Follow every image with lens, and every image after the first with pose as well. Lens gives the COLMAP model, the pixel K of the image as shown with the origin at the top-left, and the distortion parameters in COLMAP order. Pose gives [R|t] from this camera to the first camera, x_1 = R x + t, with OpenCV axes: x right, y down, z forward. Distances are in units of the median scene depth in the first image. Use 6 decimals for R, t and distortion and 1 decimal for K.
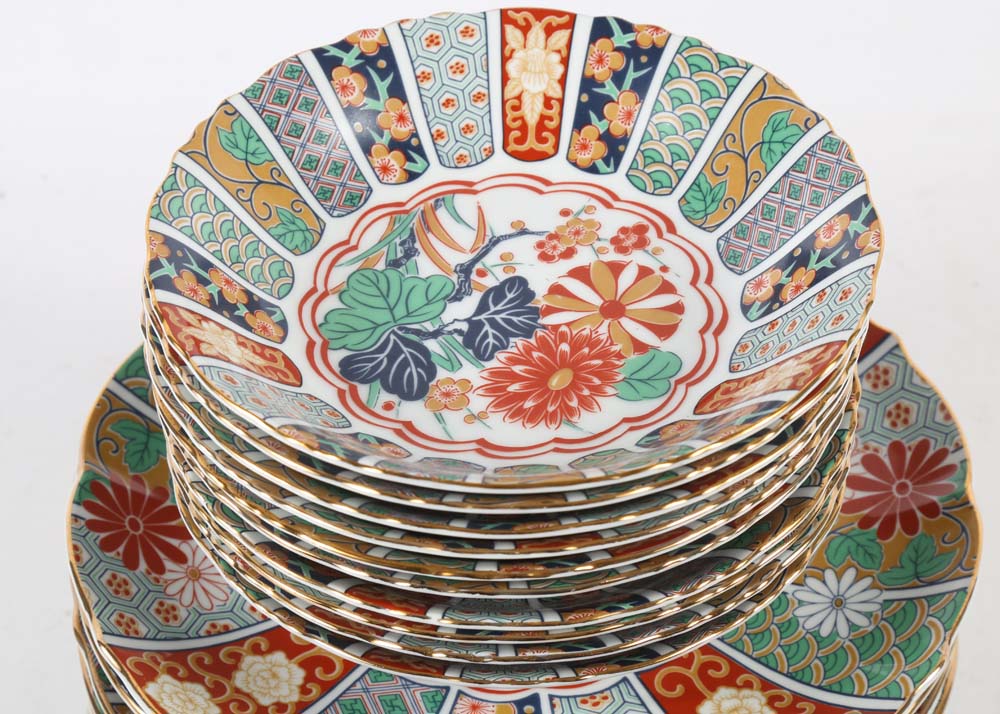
lens RADIAL K [[2492.9, 0, 463.6], [0, 2492.9, 348.4], [0, 0, 1]] dist [0.286814, 0.000000]
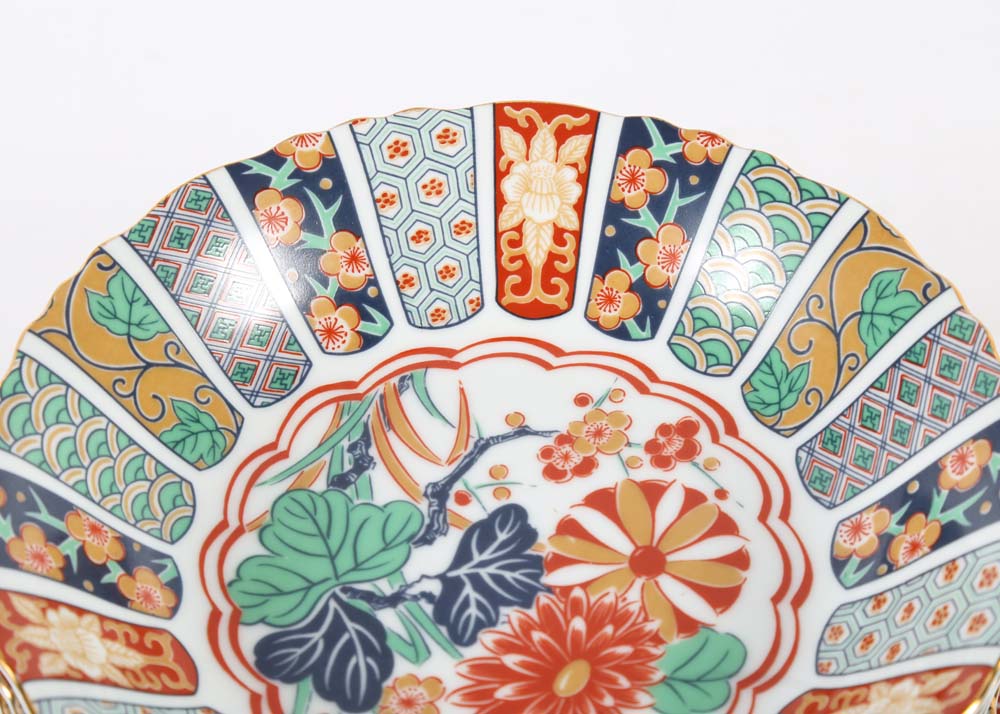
lens RADIAL K [[2583.7, 0, 495.2], [0, 2583.7, 361.5], [0, 0, 1]] dist [0.261489, 0.000000]
pose [[0.999989, 0.004581, 0.000716, 0.015605], [-0.004621, 0.997377, 0.072230, -0.120367], [-0.000383, -0.072233, 0.997388, 0.269917]]
